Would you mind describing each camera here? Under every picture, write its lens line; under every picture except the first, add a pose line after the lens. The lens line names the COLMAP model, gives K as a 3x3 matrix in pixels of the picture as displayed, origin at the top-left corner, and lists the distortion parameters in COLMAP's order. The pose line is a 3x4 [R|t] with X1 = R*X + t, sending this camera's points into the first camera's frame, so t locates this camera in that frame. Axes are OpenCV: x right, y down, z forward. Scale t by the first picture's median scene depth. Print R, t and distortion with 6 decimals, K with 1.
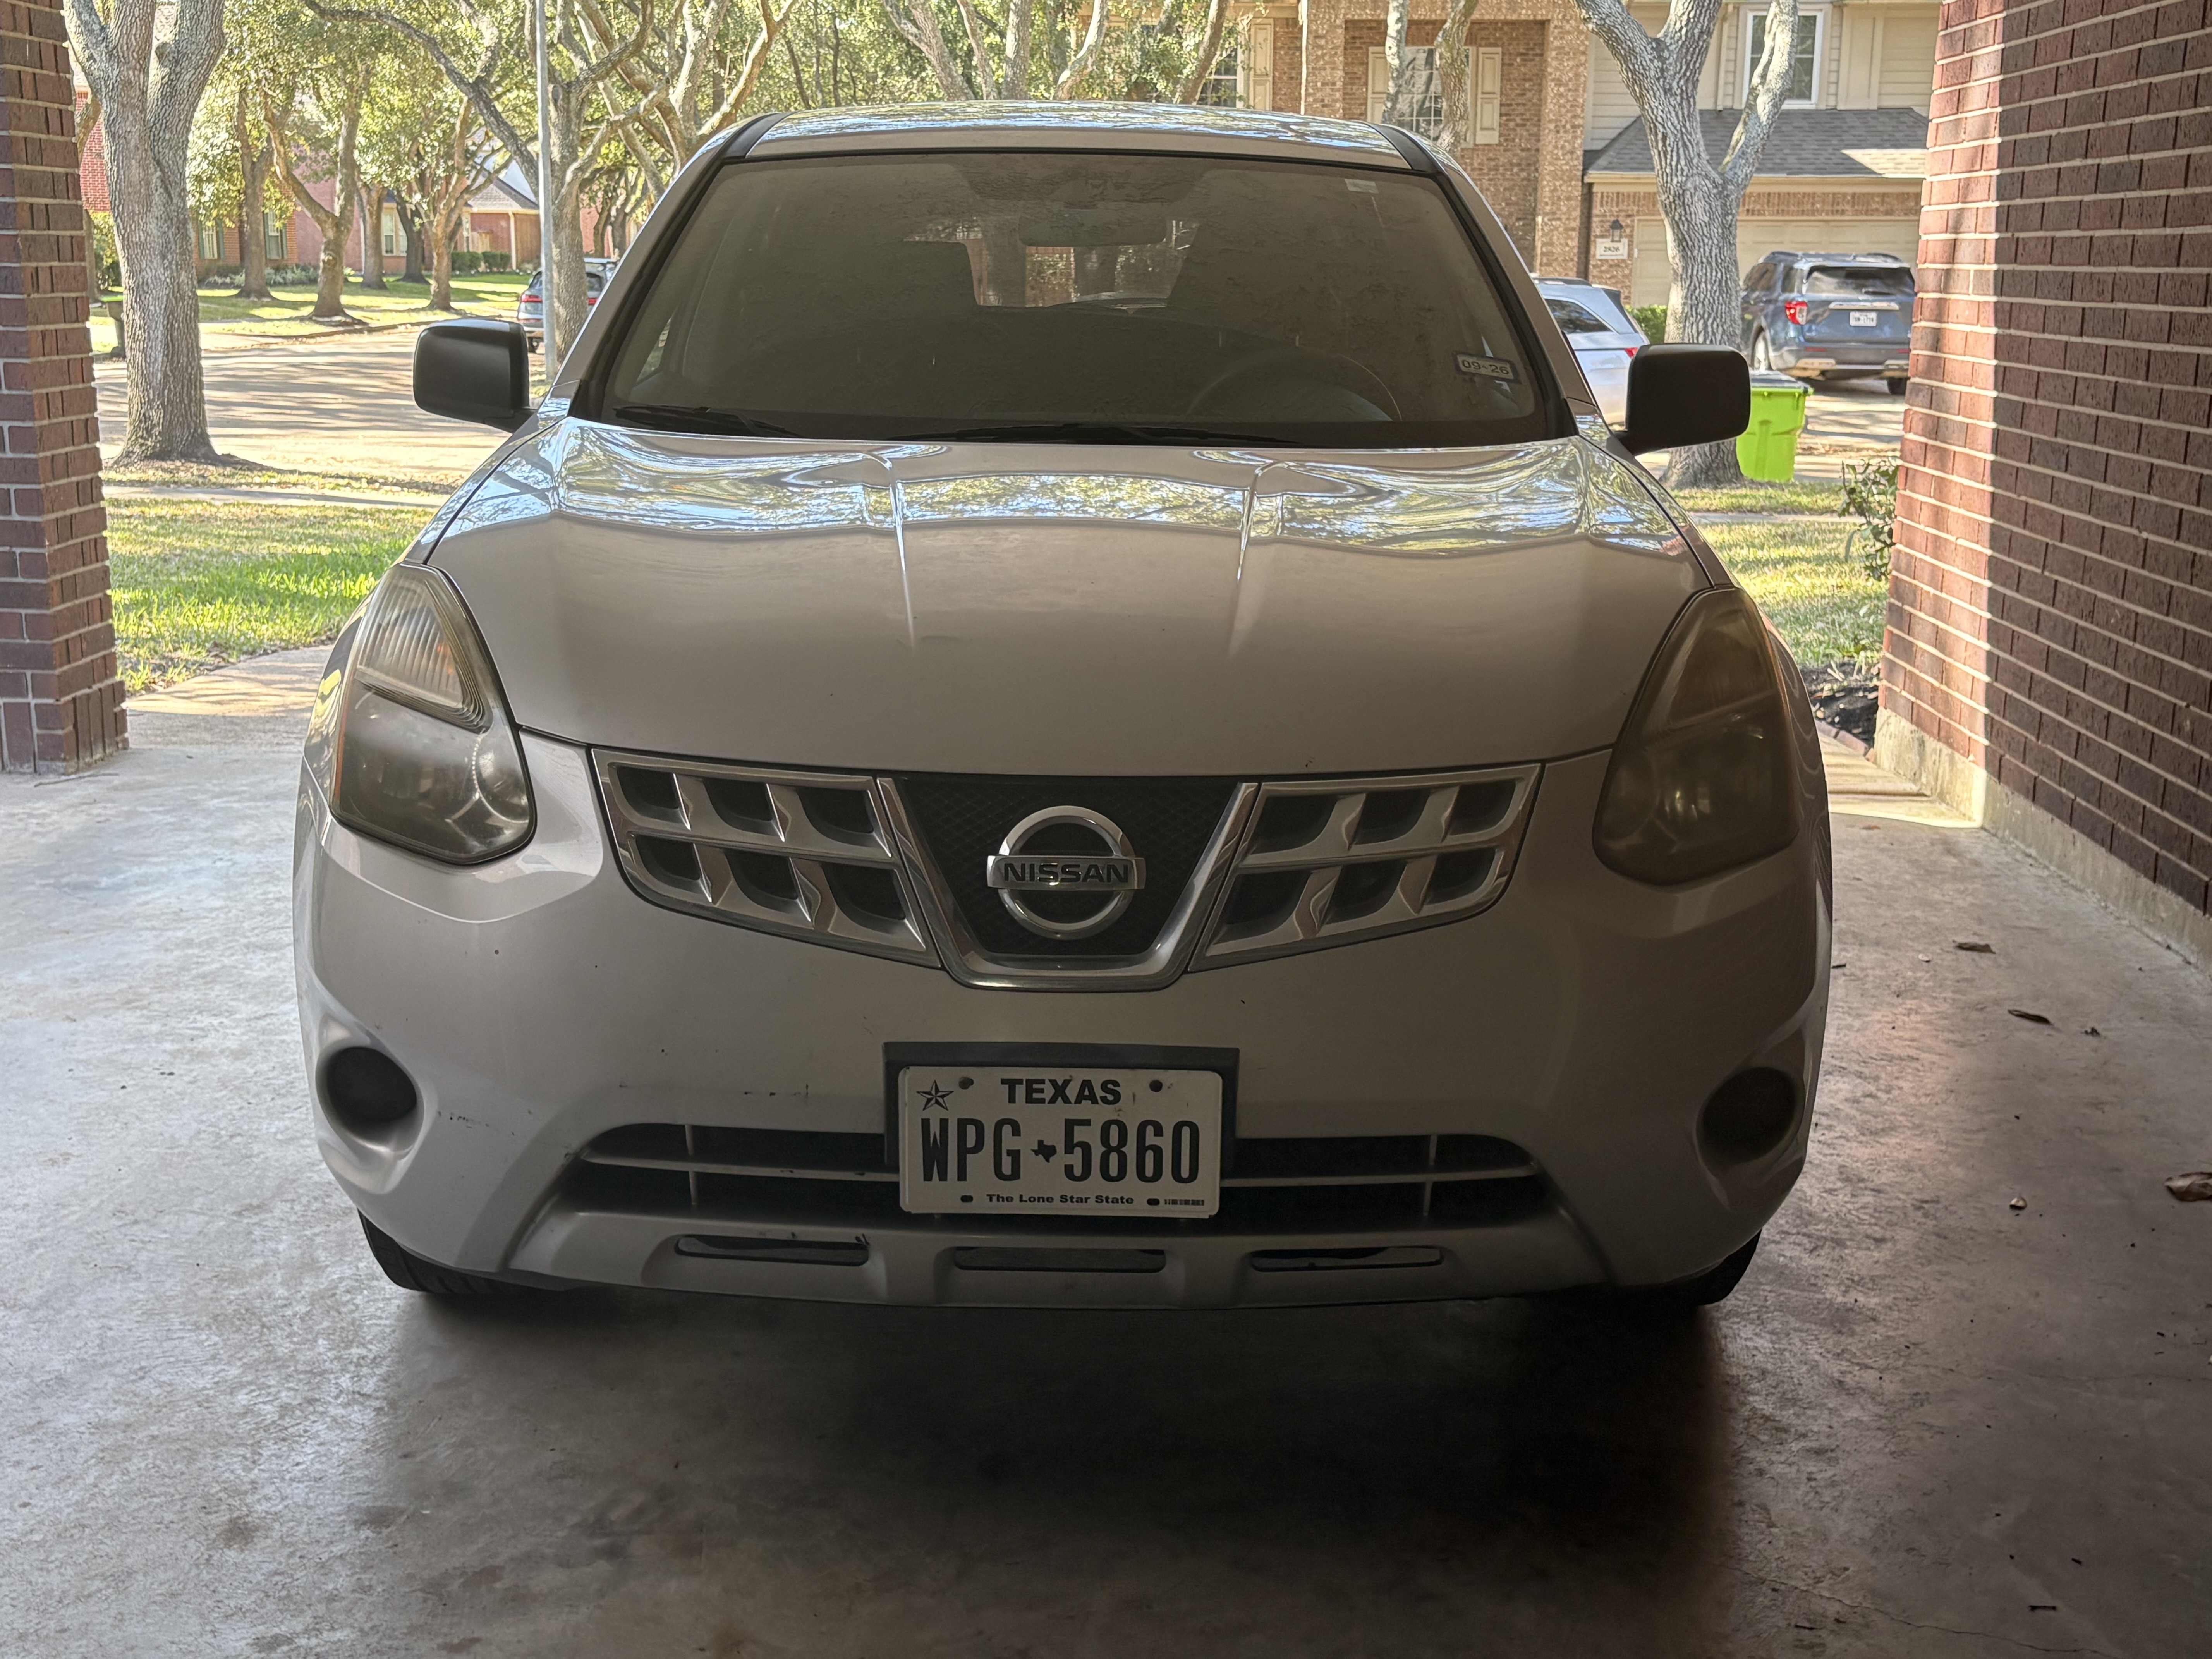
lens RADIAL K [[2411.3, 0, 1090.0], [0, 2411.3, 831.2], [0, 0, 1]] dist [-0.002425, 0.000000]
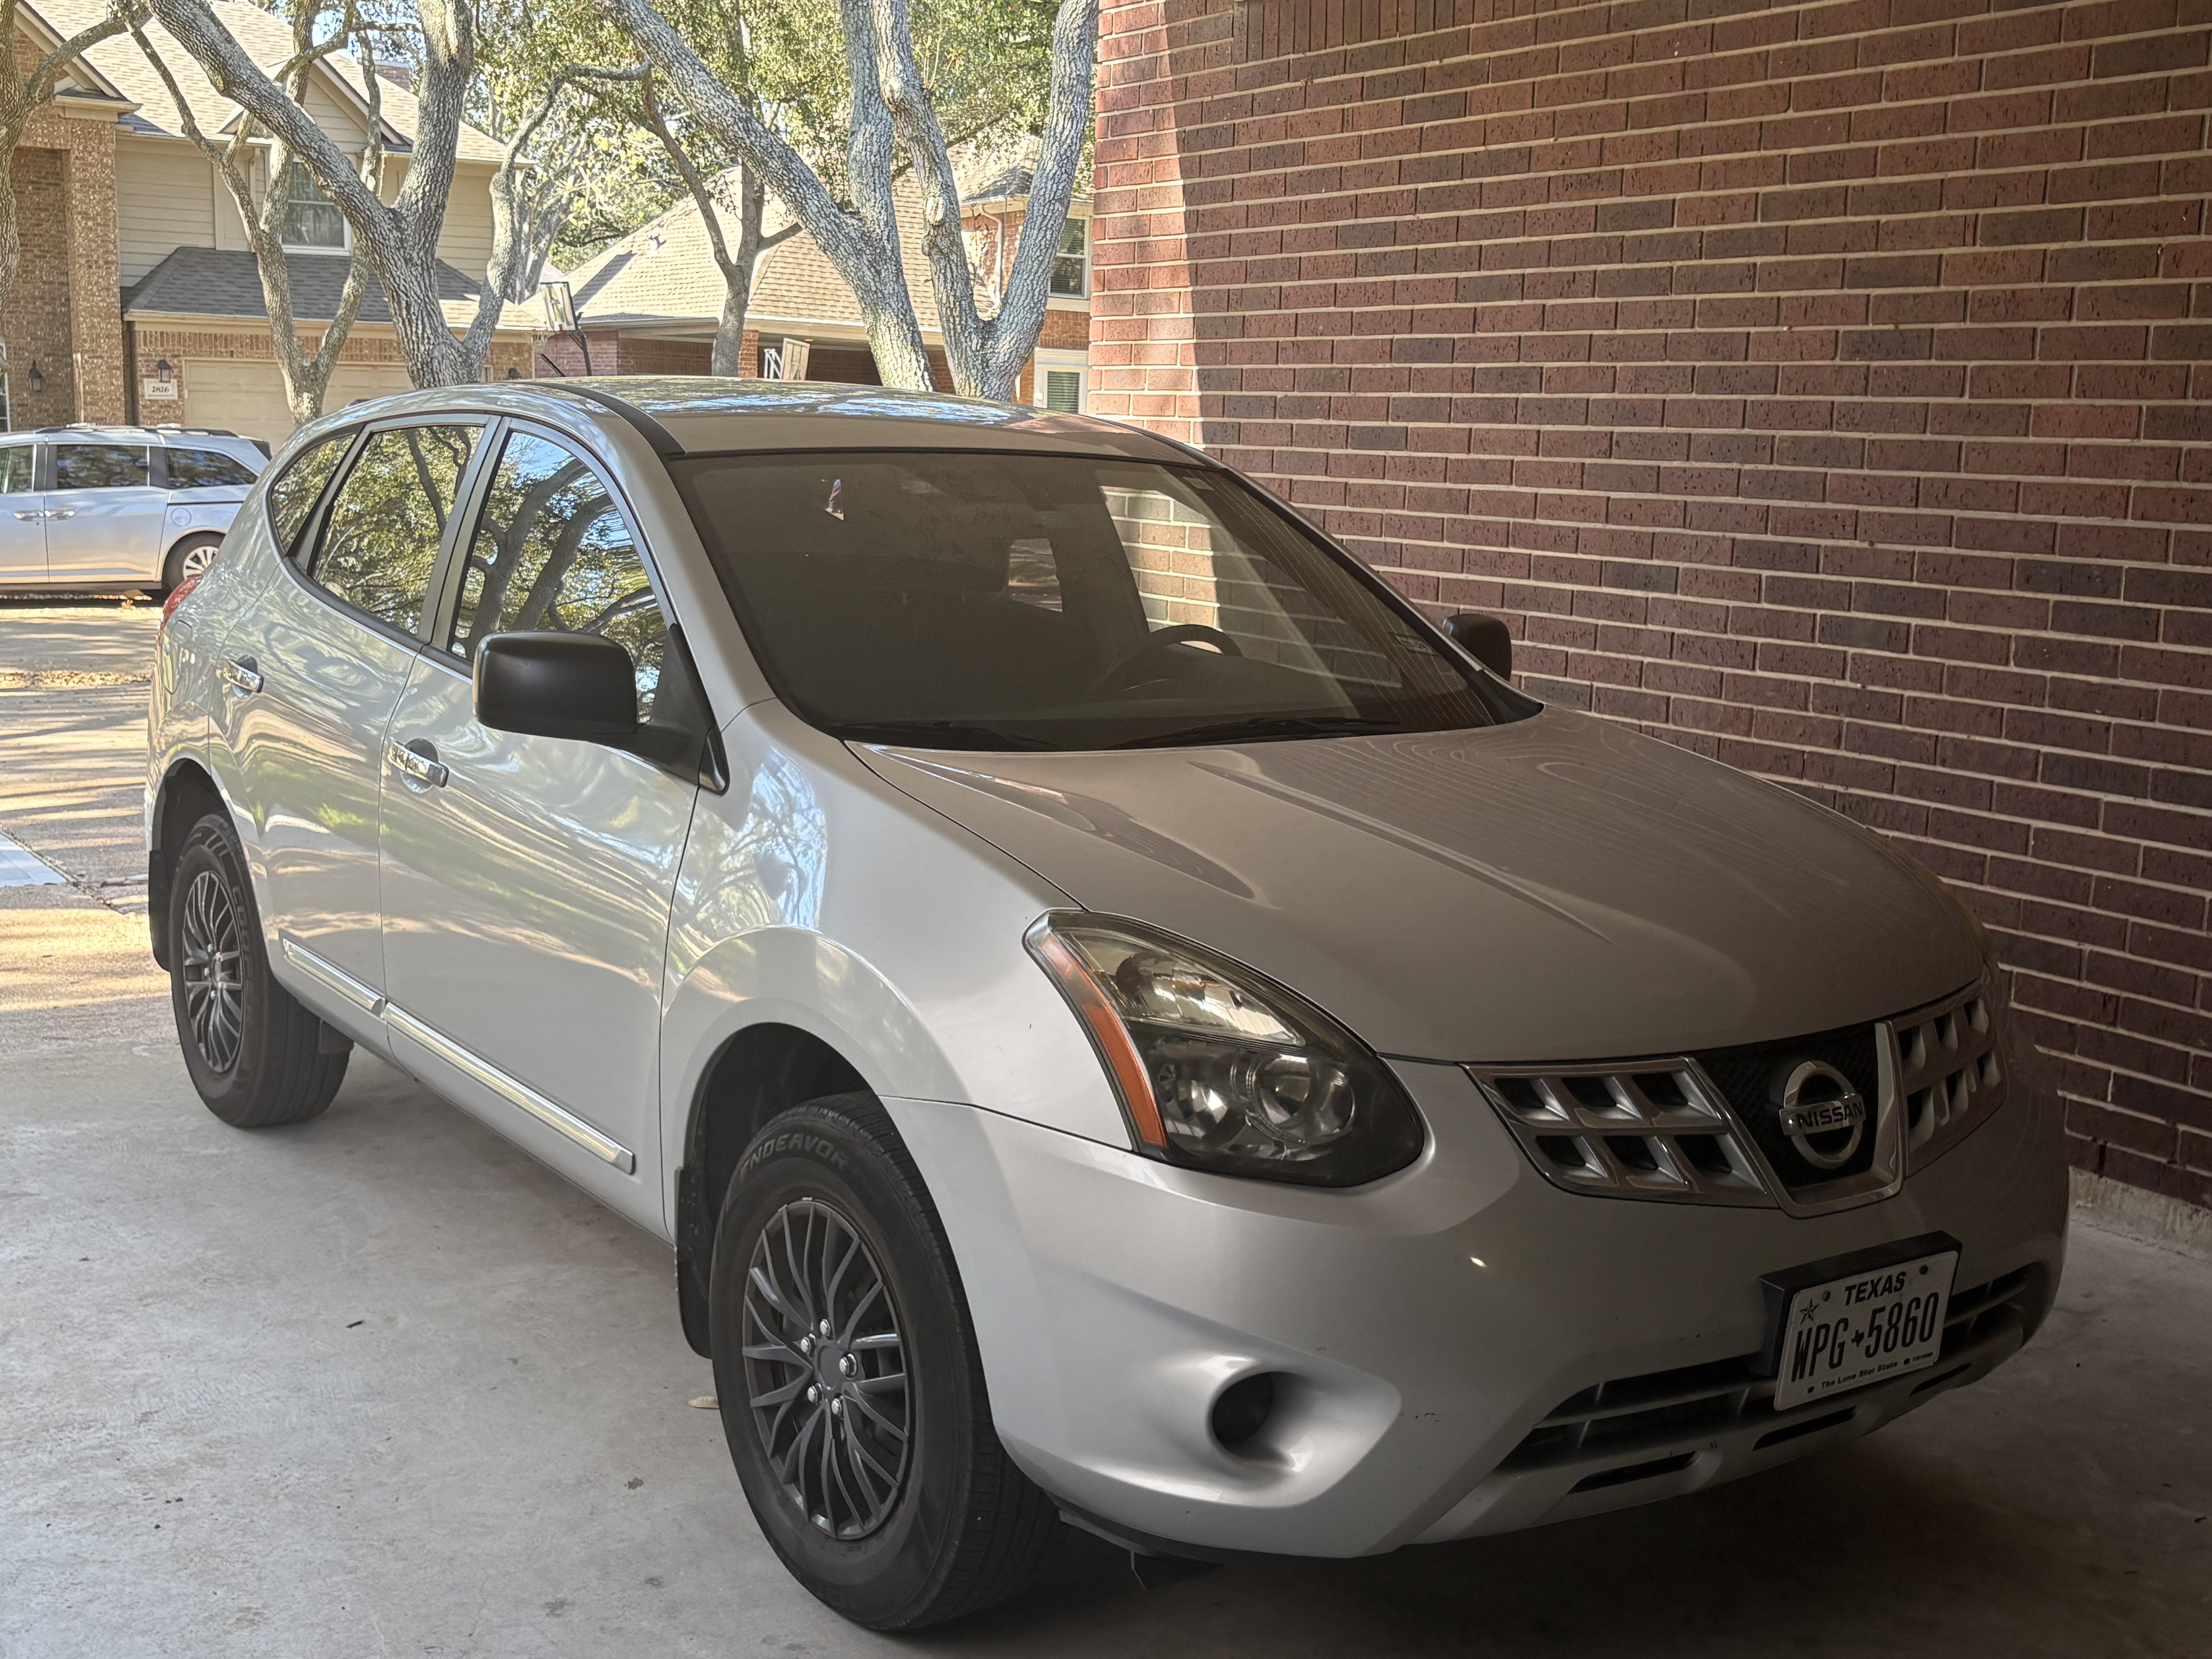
lens RADIAL K [[2411.3, 0, 1103.5], [0, 2411.3, 827.8], [0, 0, 1]] dist [-0.002425, 0.000000]
pose [[0.824451, -0.078563, 0.560454, -1.022969], [0.109774, 0.993709, -0.022185, -0.147057], [-0.555186, 0.079814, 0.827888, 0.152971]]
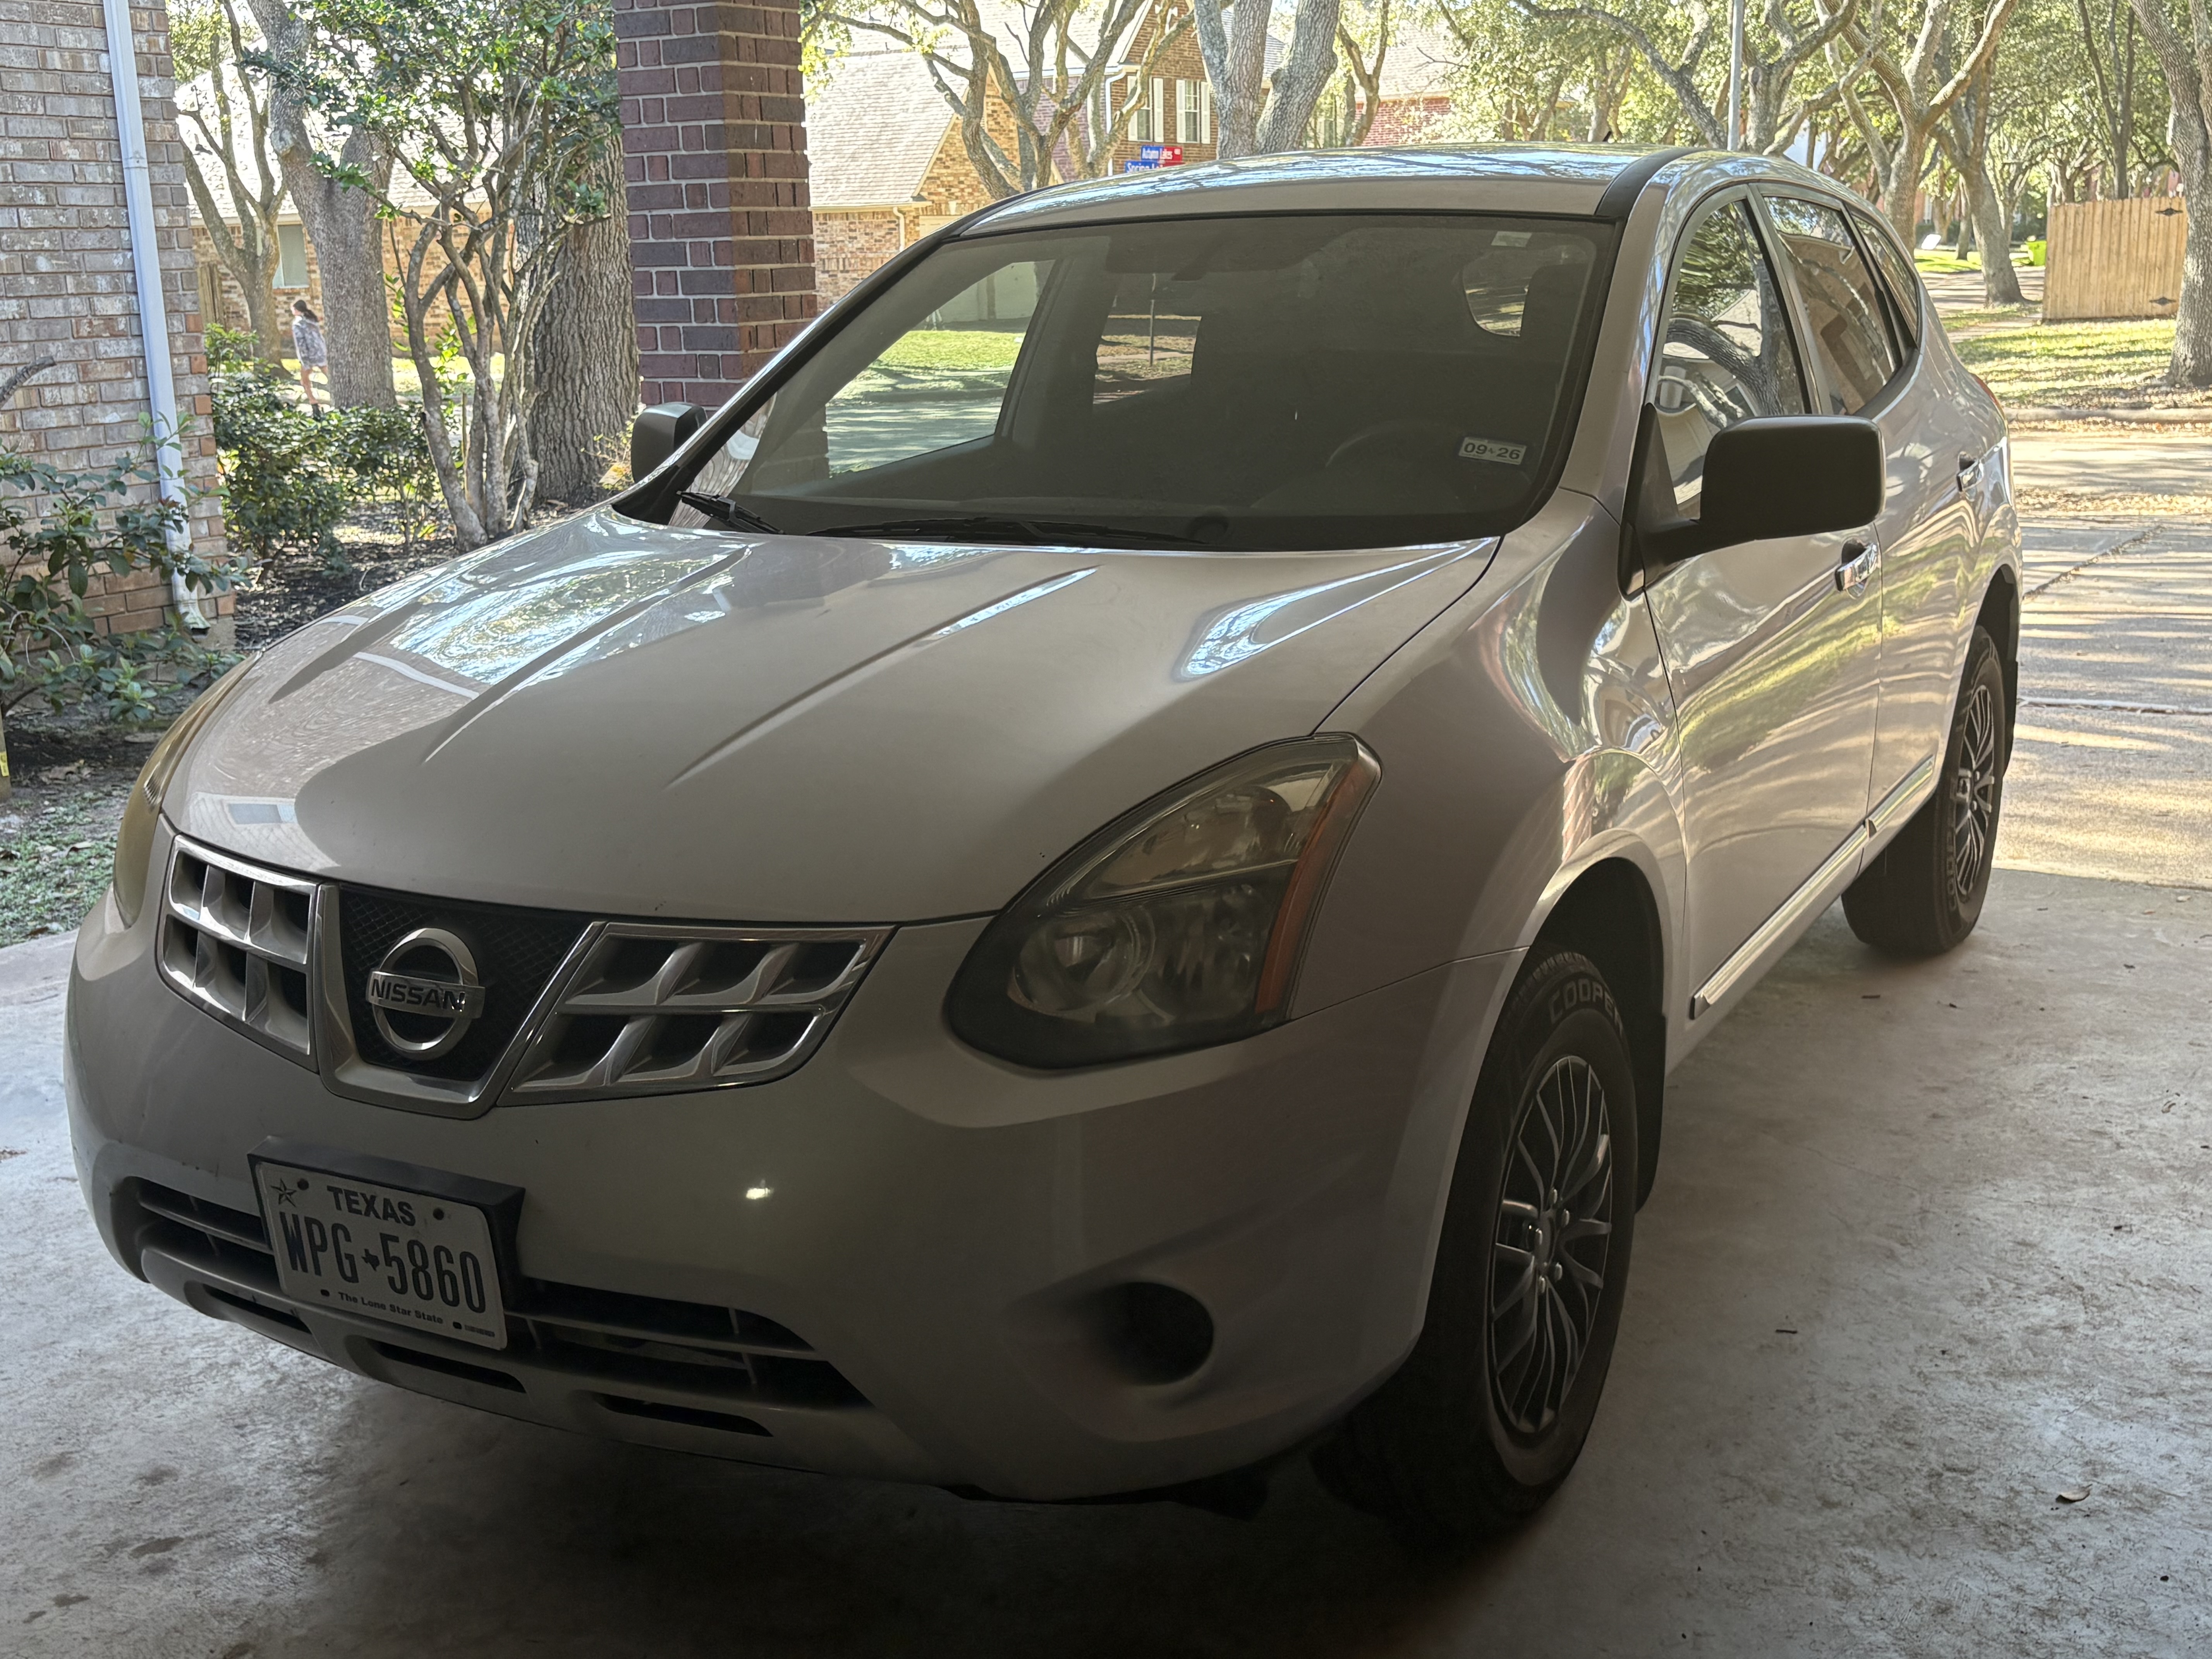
lens RADIAL K [[2411.3, 0, 1093.3], [0, 2411.3, 833.9], [0, 0, 1]] dist [-0.002425, 0.000000]
pose [[0.876559, 0.069333, -0.476274, 0.730918], [-0.065581, 0.997546, 0.024518, -0.095646], [0.476805, 0.009743, 0.878955, 0.232290]]
